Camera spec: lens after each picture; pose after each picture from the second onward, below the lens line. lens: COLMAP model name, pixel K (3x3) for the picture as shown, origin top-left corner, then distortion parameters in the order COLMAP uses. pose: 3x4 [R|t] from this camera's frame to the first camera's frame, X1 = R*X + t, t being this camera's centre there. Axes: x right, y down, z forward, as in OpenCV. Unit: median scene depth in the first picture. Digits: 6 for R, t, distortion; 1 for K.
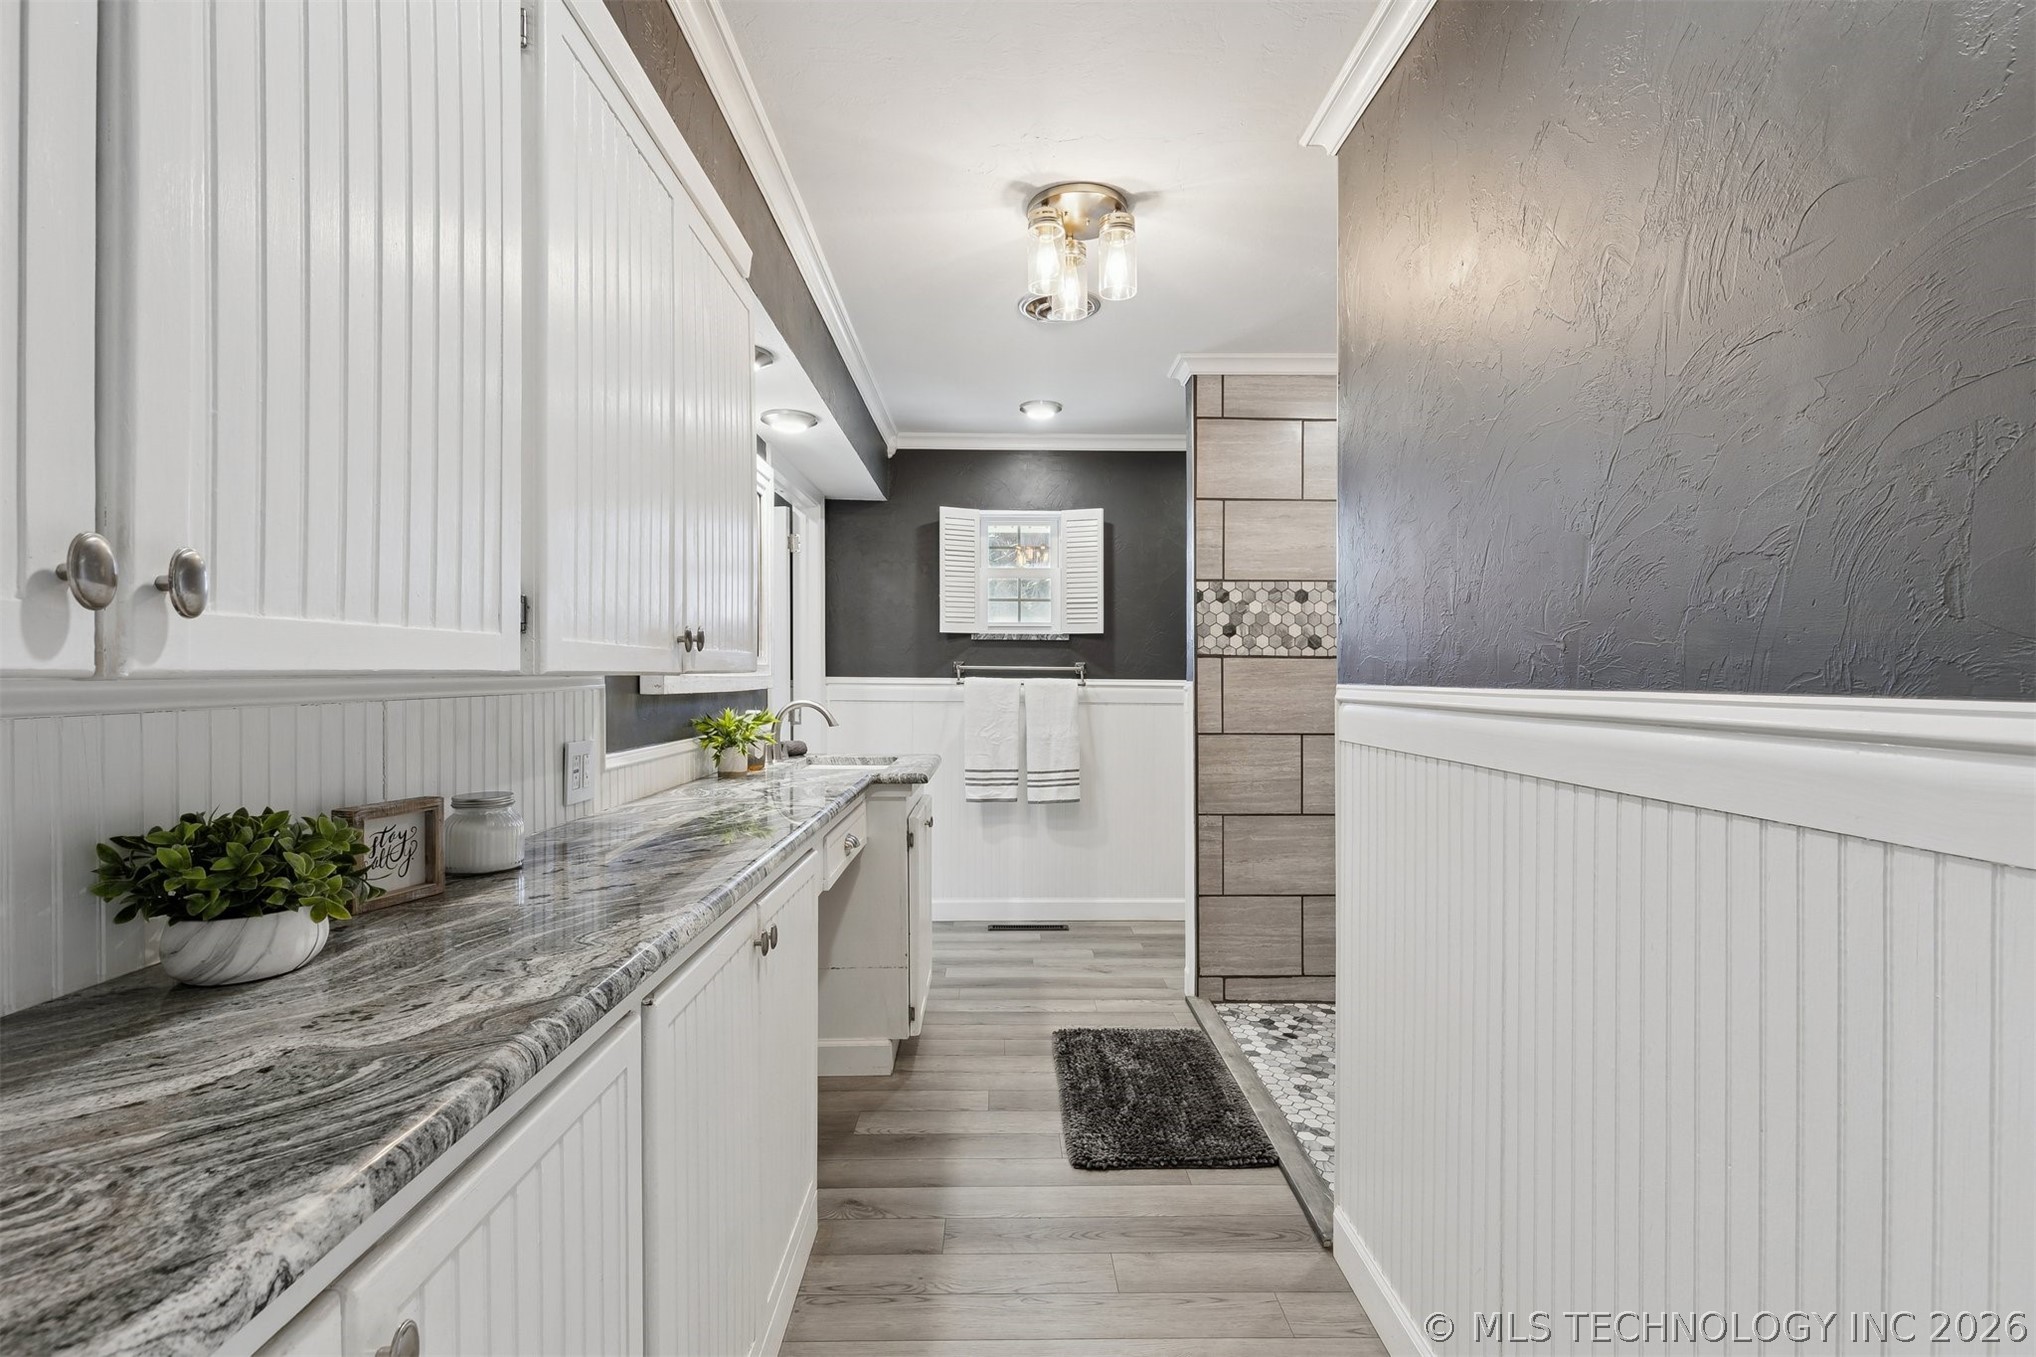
lens RADIAL K [[916.3, 0, 1019.4], [0, 916.3, 678.4], [0, 0, 1]] dist [0.009007, -0.003122]
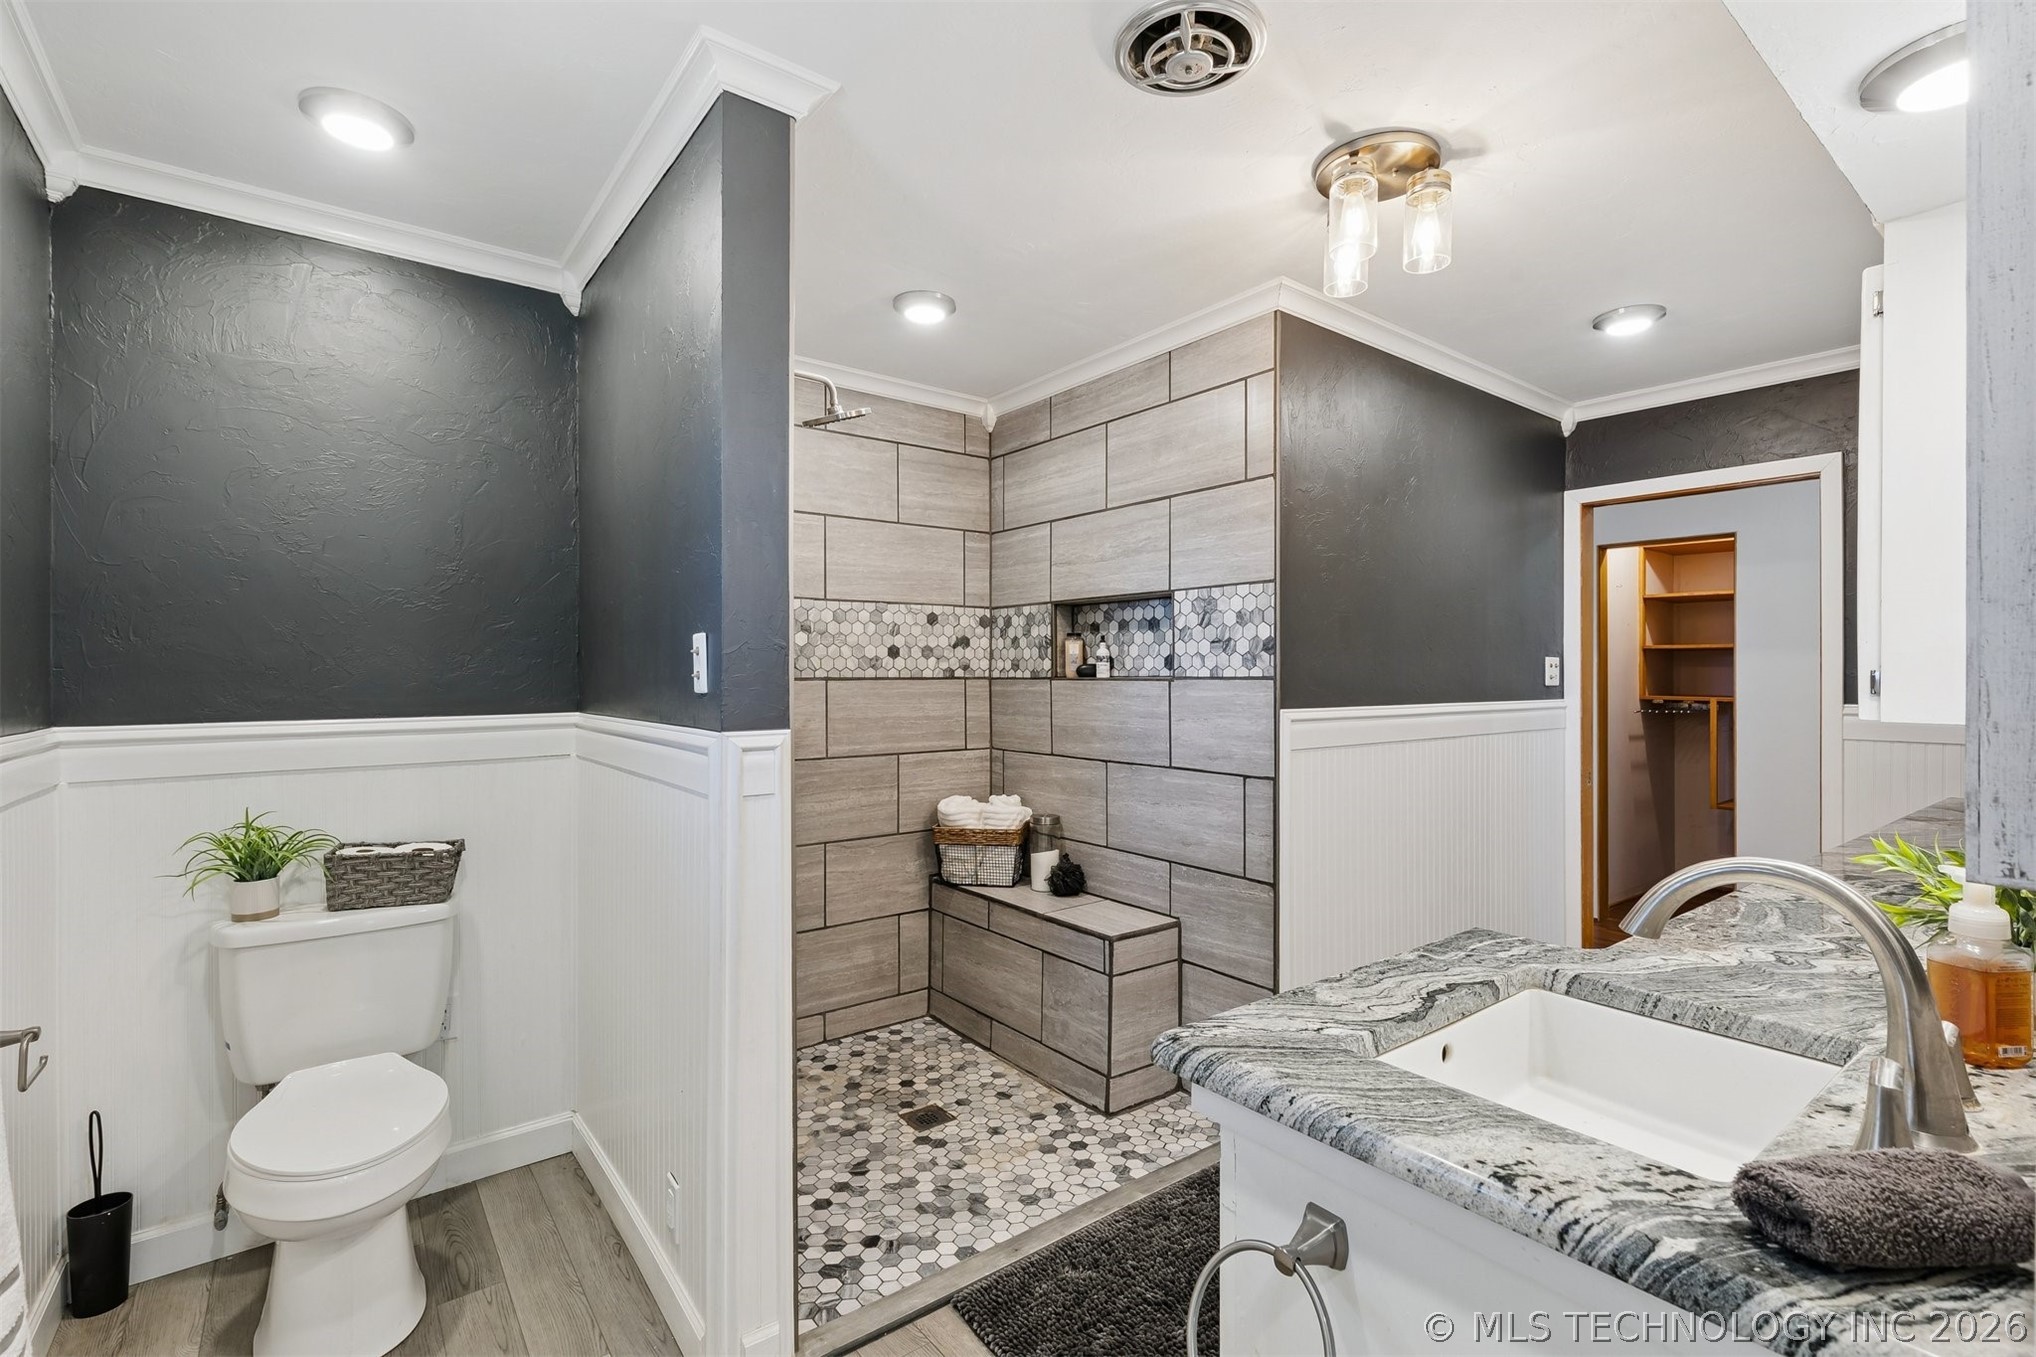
lens RADIAL K [[916.3, 0, 1021.3], [0, 916.3, 669.2], [0, 0, 1]] dist [0.009007, -0.003122]
pose [[-0.590407, 0.002453, 0.807102, -0.323324], [0.002745, 0.999996, -0.001031, -0.031688], [-0.807101, 0.001607, -0.590411, 1.334858]]
